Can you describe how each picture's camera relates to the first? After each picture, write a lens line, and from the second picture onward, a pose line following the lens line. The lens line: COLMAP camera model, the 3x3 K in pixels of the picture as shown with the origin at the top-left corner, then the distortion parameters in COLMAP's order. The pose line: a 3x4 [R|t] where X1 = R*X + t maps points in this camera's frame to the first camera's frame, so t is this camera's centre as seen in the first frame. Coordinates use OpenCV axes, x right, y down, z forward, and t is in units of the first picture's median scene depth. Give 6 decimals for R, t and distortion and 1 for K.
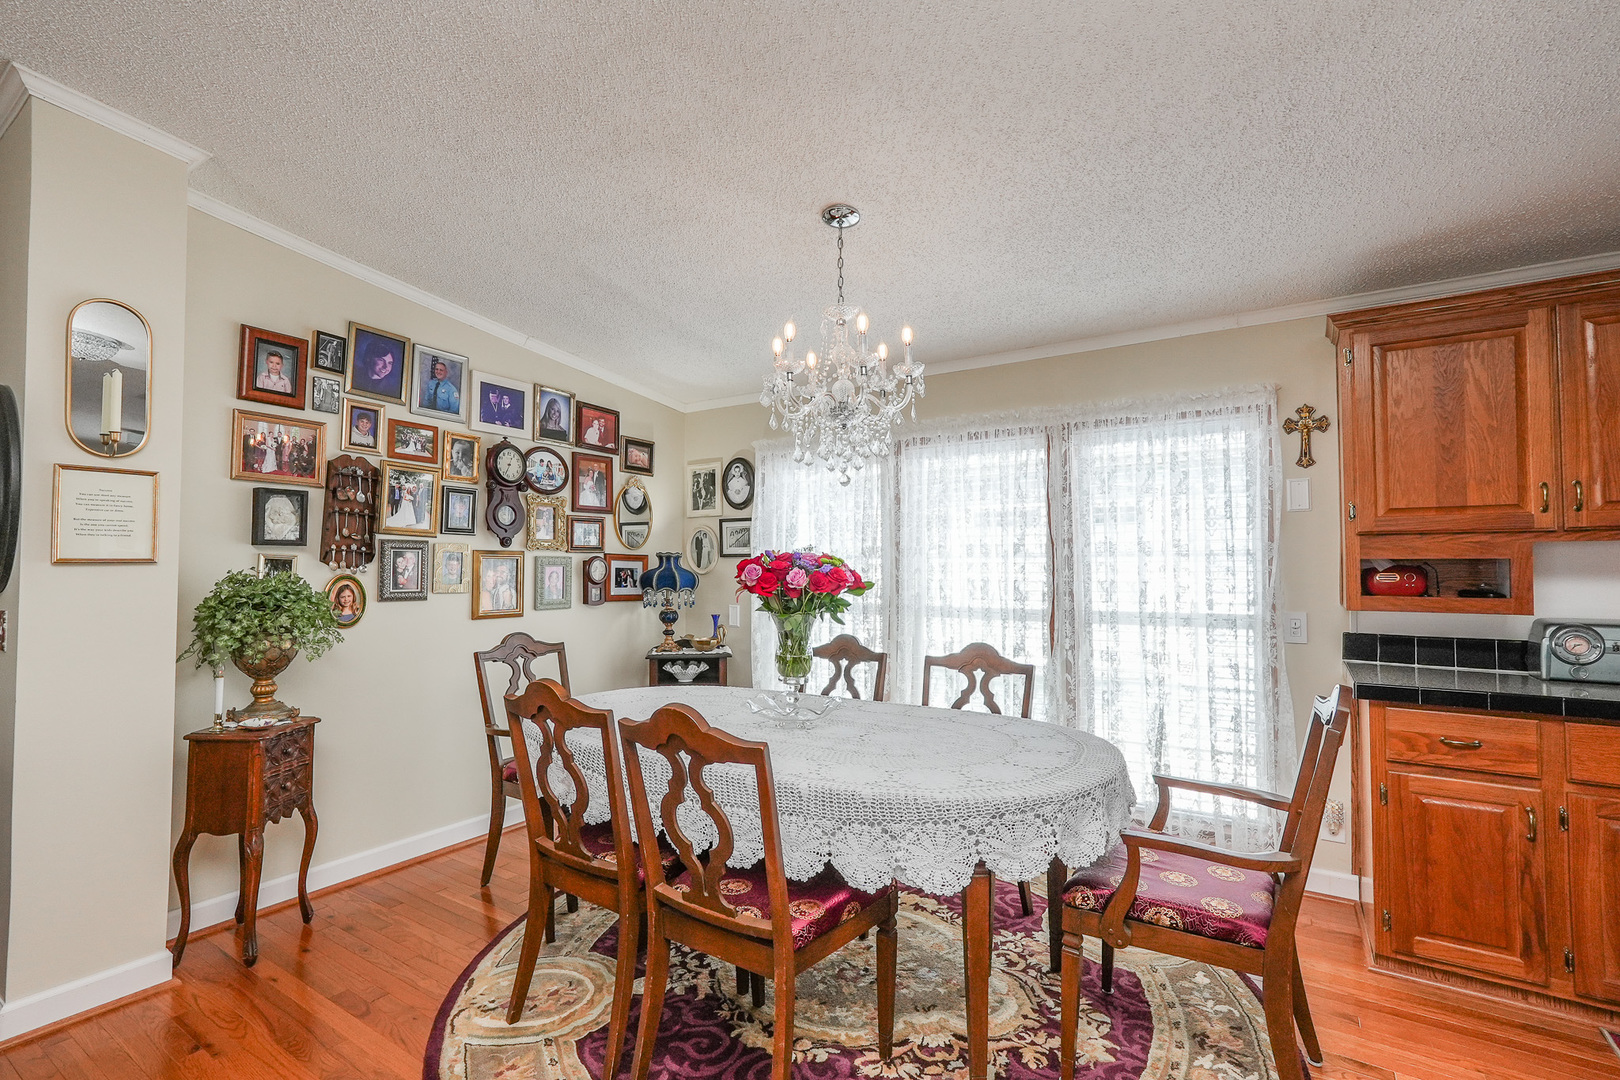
lens RADIAL K [[739.4, 0, 806.9], [0, 739.4, 541.8], [0, 0, 1]] dist [-0.020853, 0.010947]
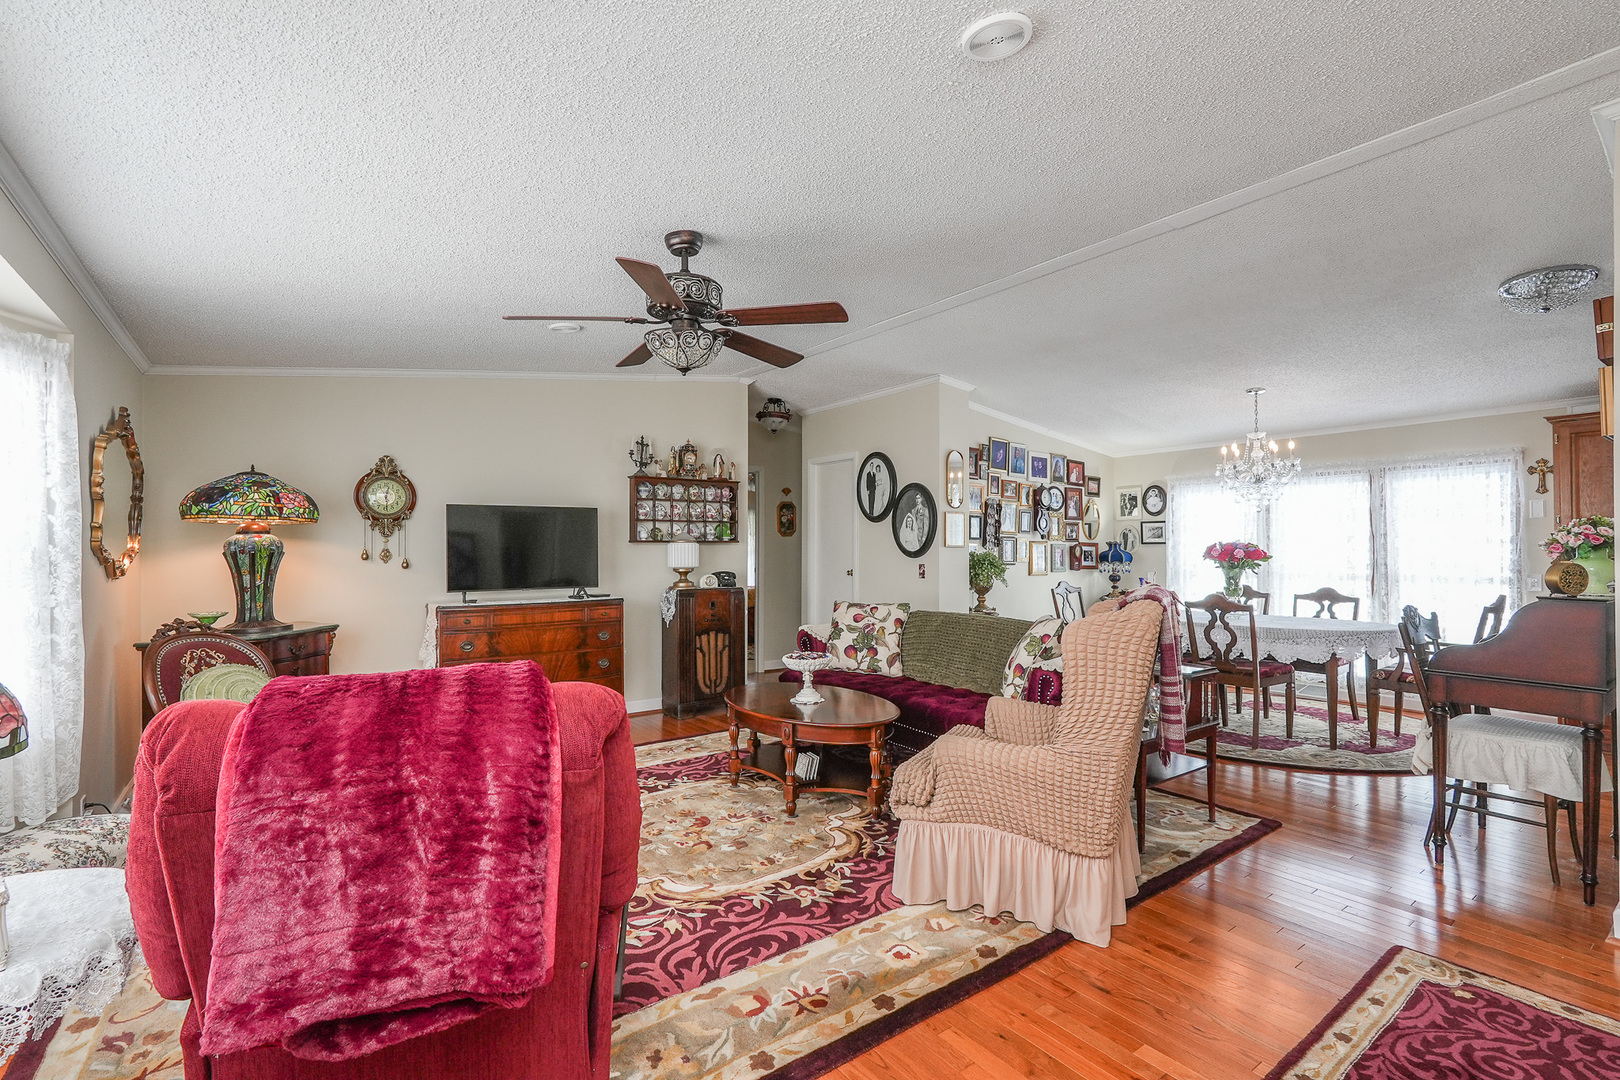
lens RADIAL K [[739.4, 0, 806.9], [0, 739.4, 541.8], [0, 0, 1]] dist [-0.020853, 0.010947]
pose [[0.935919, -0.003163, -0.352202, -0.367022], [0.009445, 0.999826, 0.016117, -0.029112], [0.352089, -0.018410, 0.935785, -1.291349]]
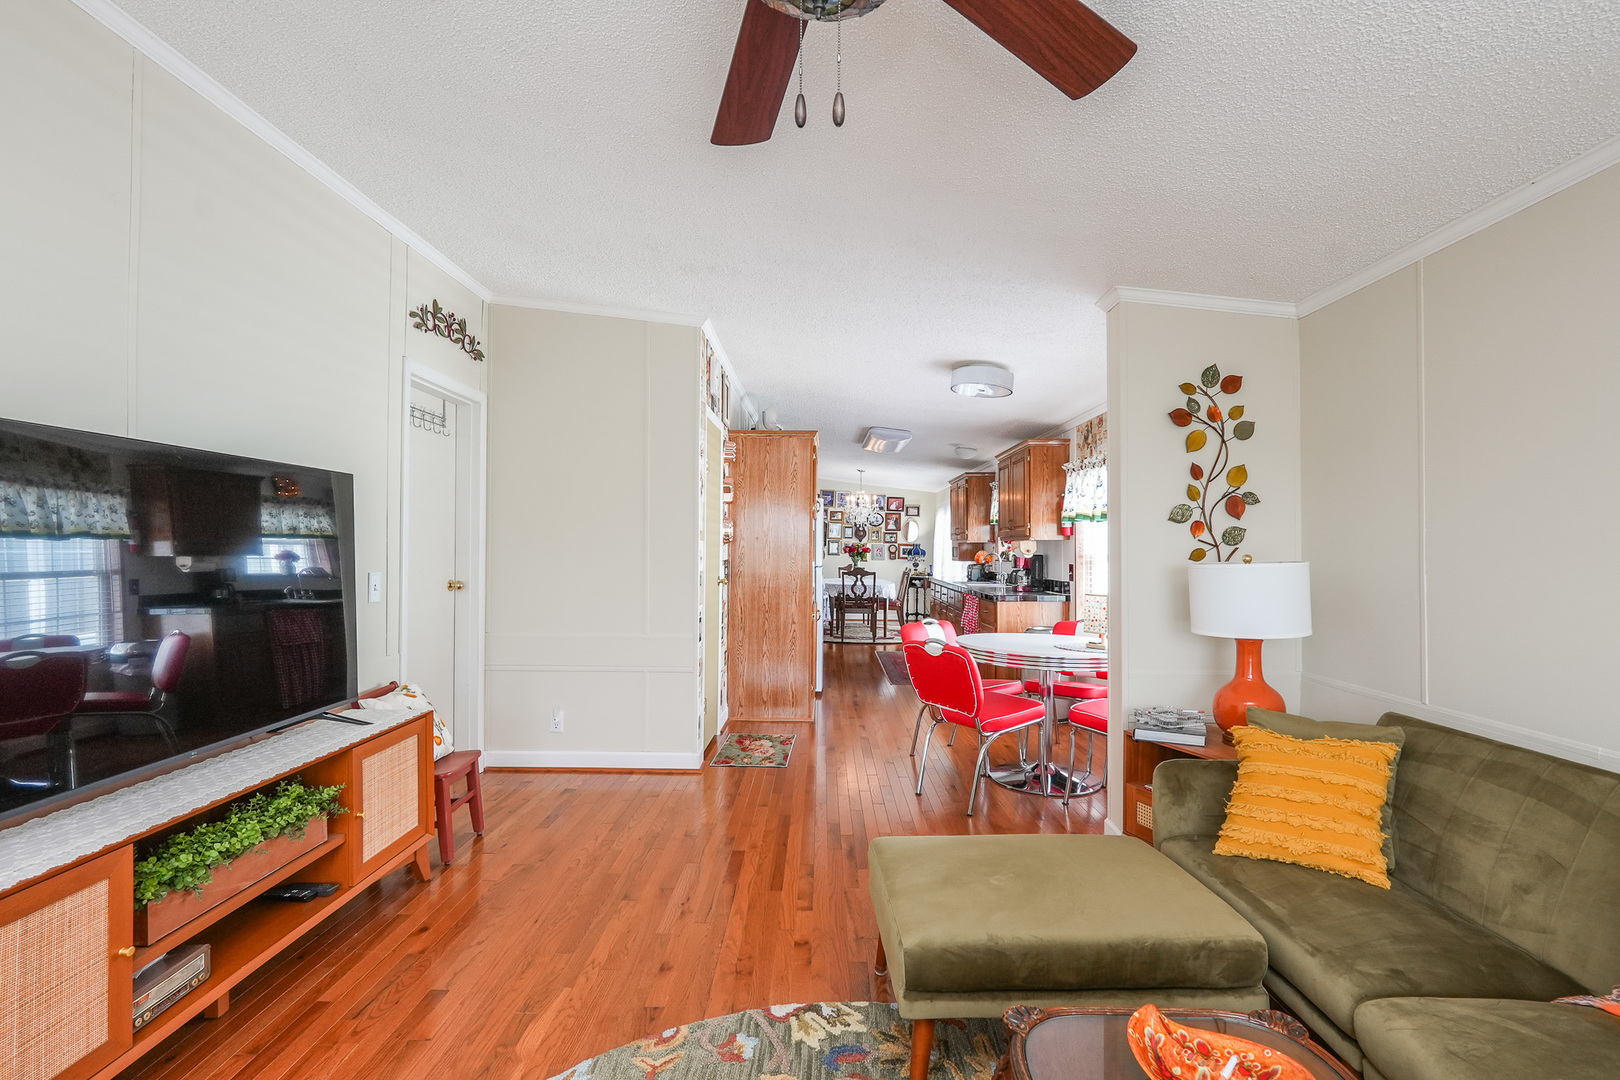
lens RADIAL K [[739.4, 0, 806.9], [0, 739.4, 541.8], [0, 0, 1]] dist [-0.020853, 0.010947]
pose [[0.532393, 0.003208, -0.846491, 3.067782], [0.013106, 0.999842, 0.012032, -0.049542], [0.846396, -0.017500, 0.532267, -1.411325]]
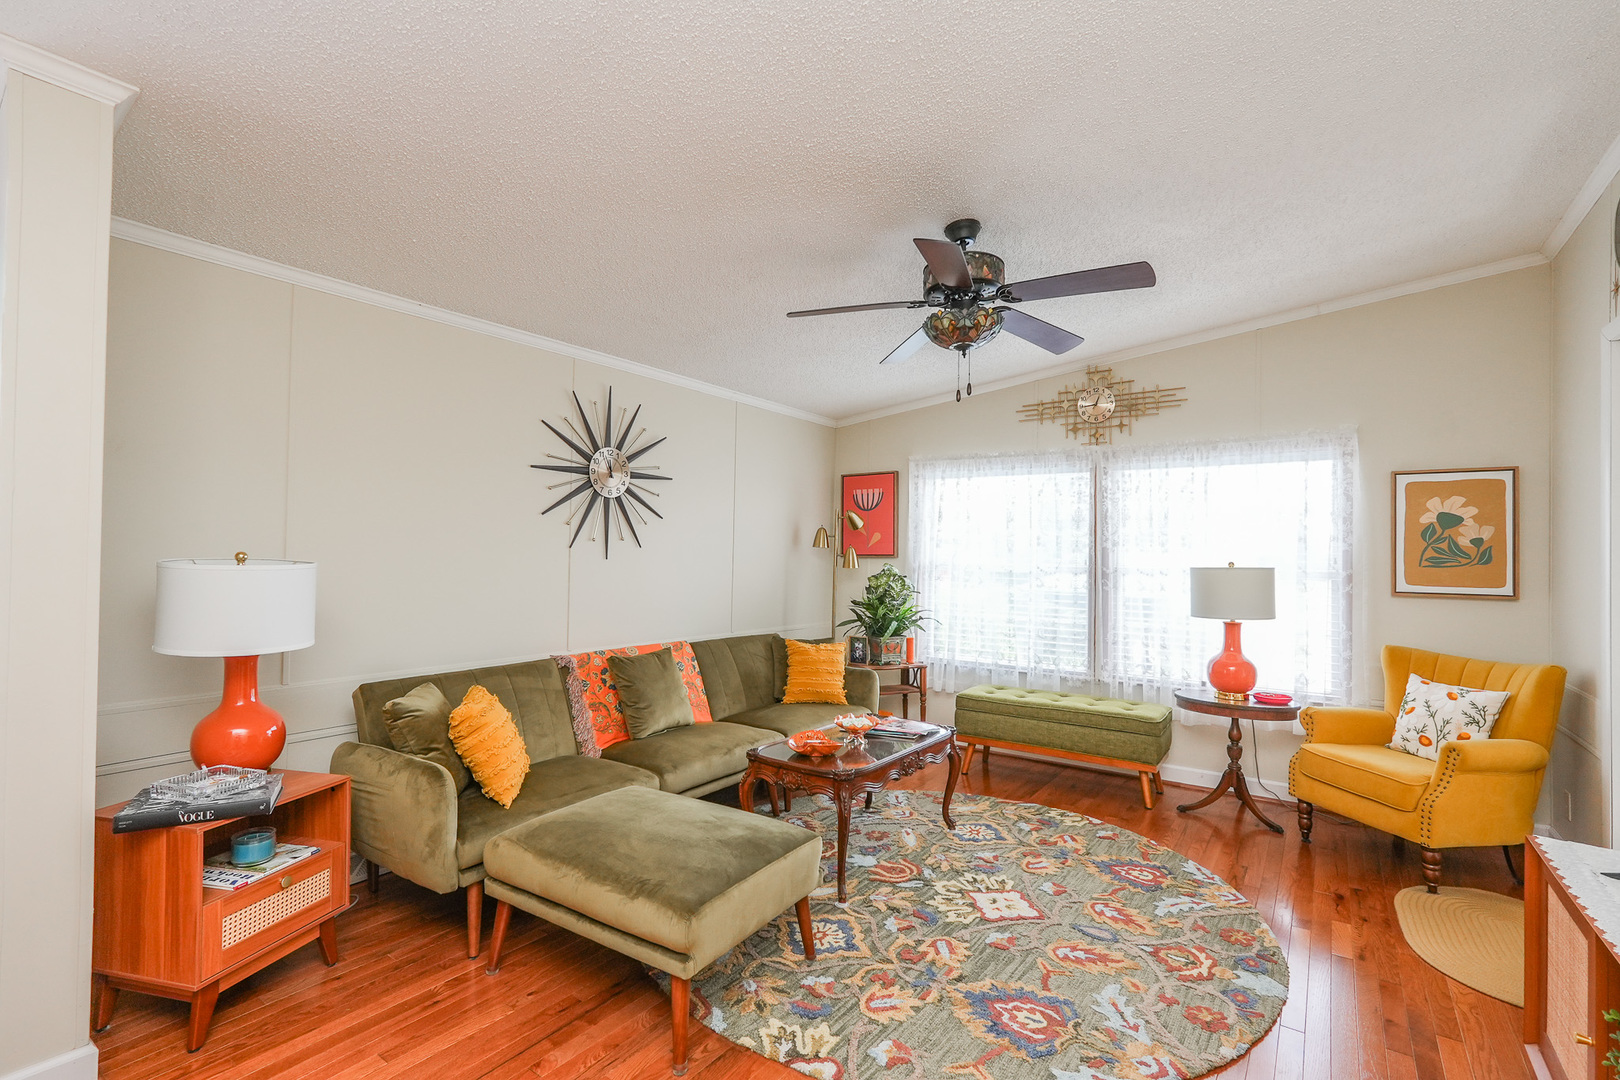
lens RADIAL K [[739.4, 0, 806.9], [0, 739.4, 541.8], [0, 0, 1]] dist [-0.020853, 0.010947]
pose [[0.039192, 0.025471, 0.998907, 1.851186], [-0.042632, 0.998807, -0.023795, -0.031121], [-0.998322, -0.041653, 0.040231, -1.066611]]
